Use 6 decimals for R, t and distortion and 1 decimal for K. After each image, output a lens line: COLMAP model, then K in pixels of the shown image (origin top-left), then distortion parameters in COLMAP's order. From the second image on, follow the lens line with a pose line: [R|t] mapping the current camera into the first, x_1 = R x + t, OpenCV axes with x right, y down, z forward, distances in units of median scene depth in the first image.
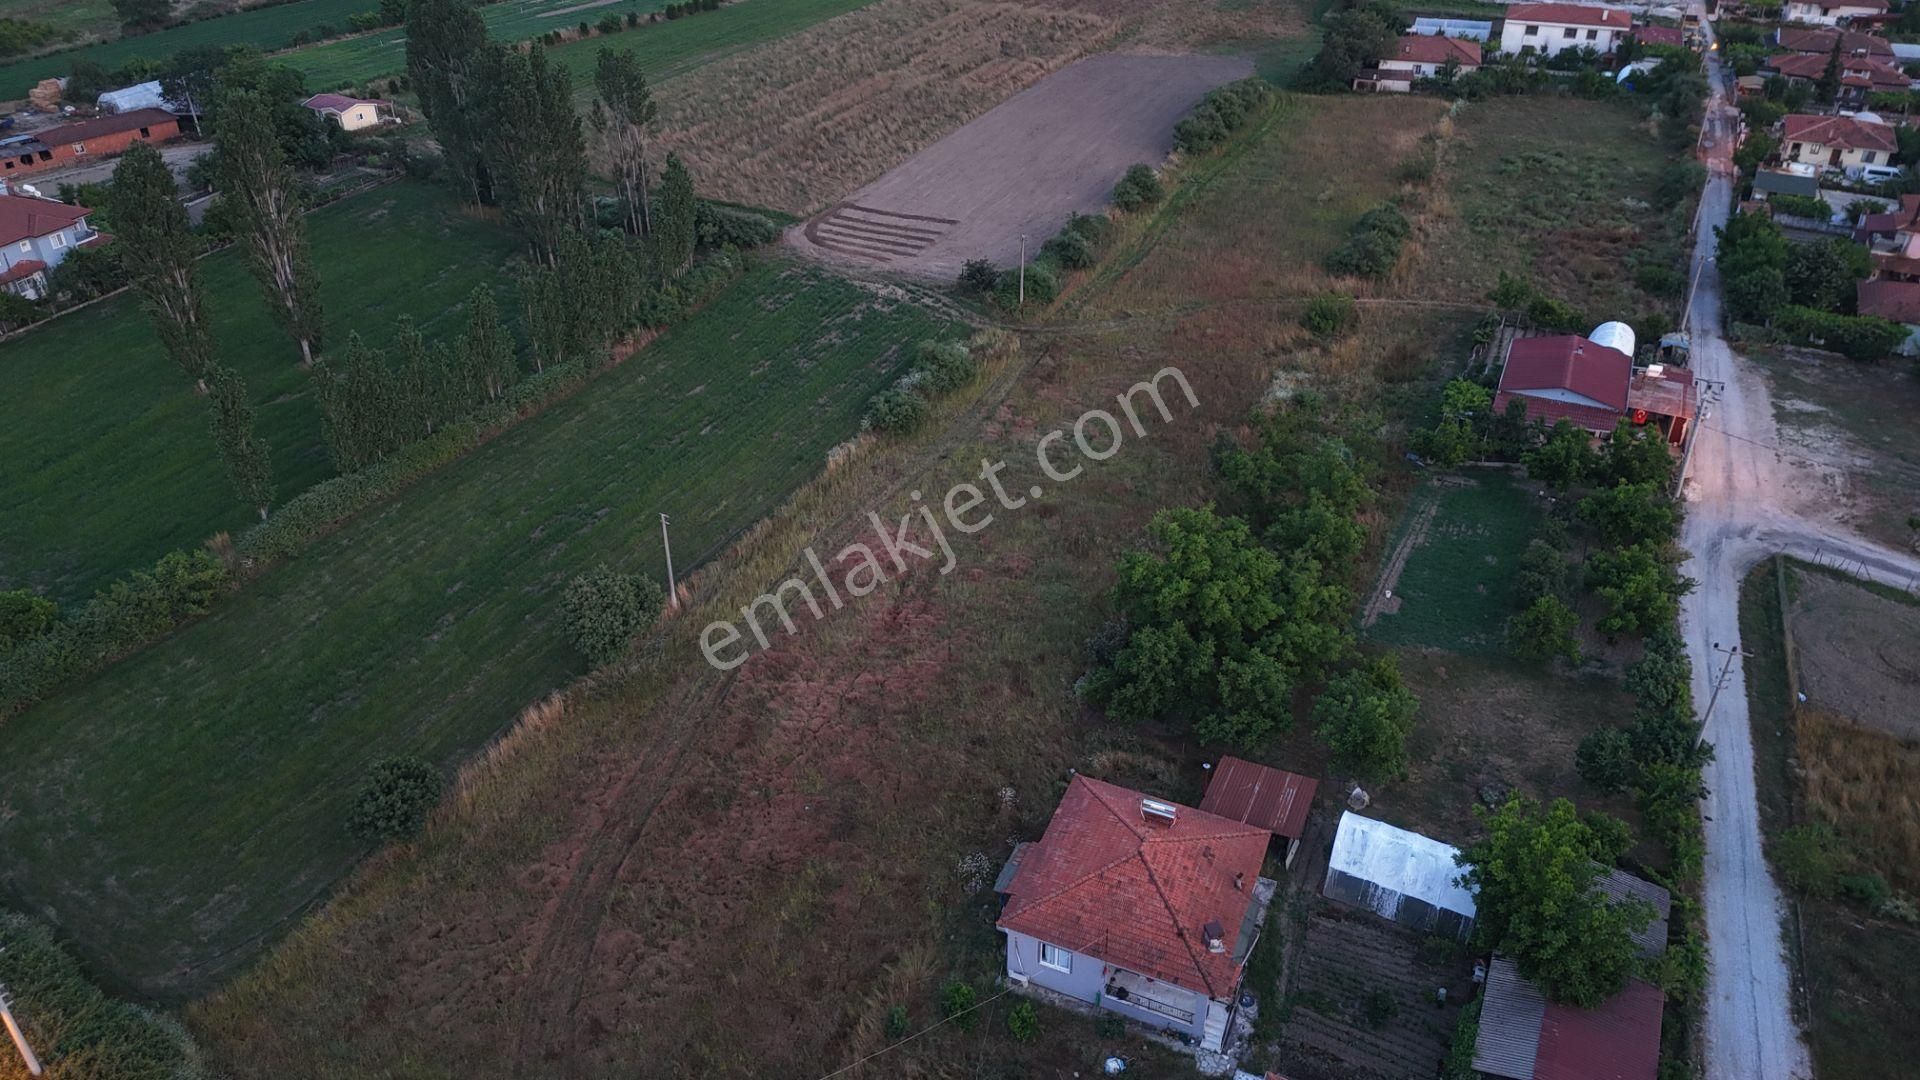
lens RADIAL K [[1415.4, 0, 957.3], [0, 1415.4, 536.2], [0, 0, 1]] dist [0.067702, -0.062492]
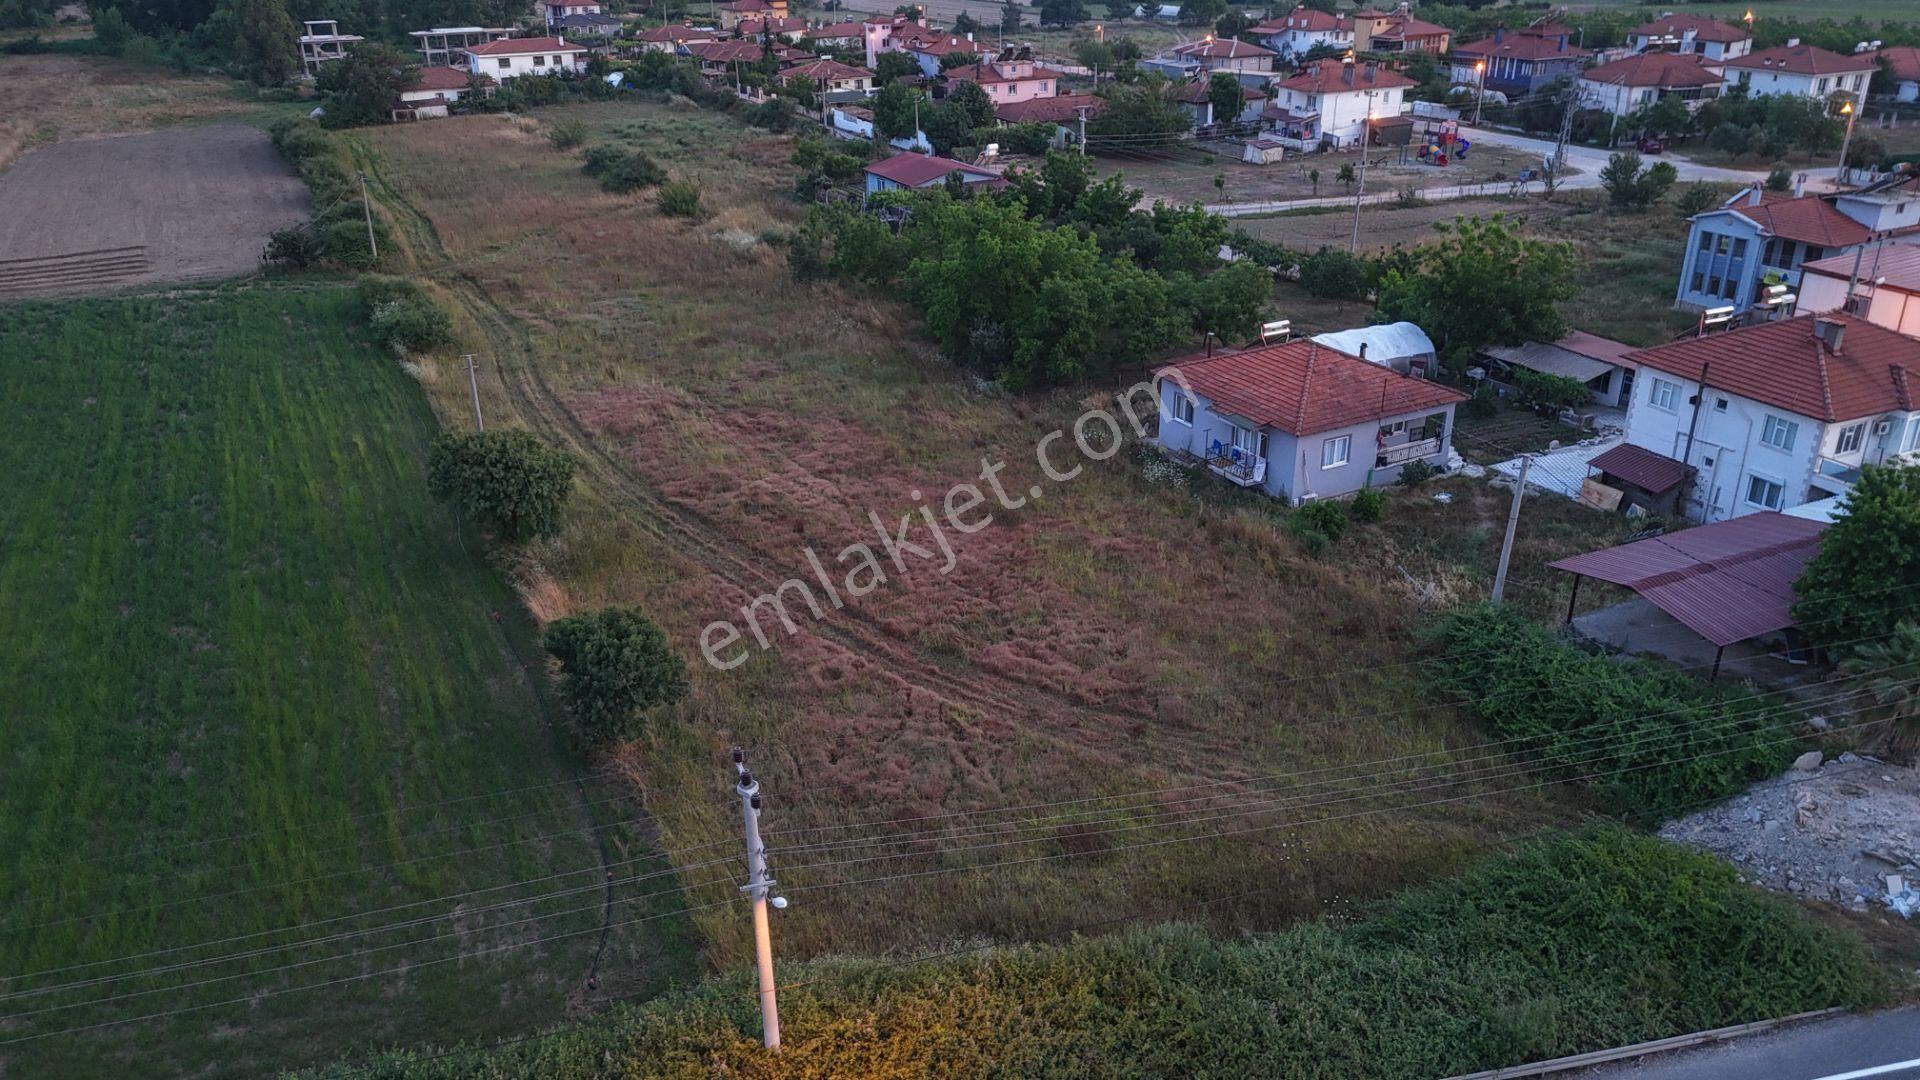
lens RADIAL K [[1415.4, 0, 957.3], [0, 1415.4, 536.2], [0, 0, 1]] dist [0.067702, -0.062492]
pose [[0.615046, -0.326206, 0.717850, -0.518900], [0.434980, 0.899714, 0.036163, 0.127270], [-0.657656, 0.290008, 0.695258, 0.323968]]
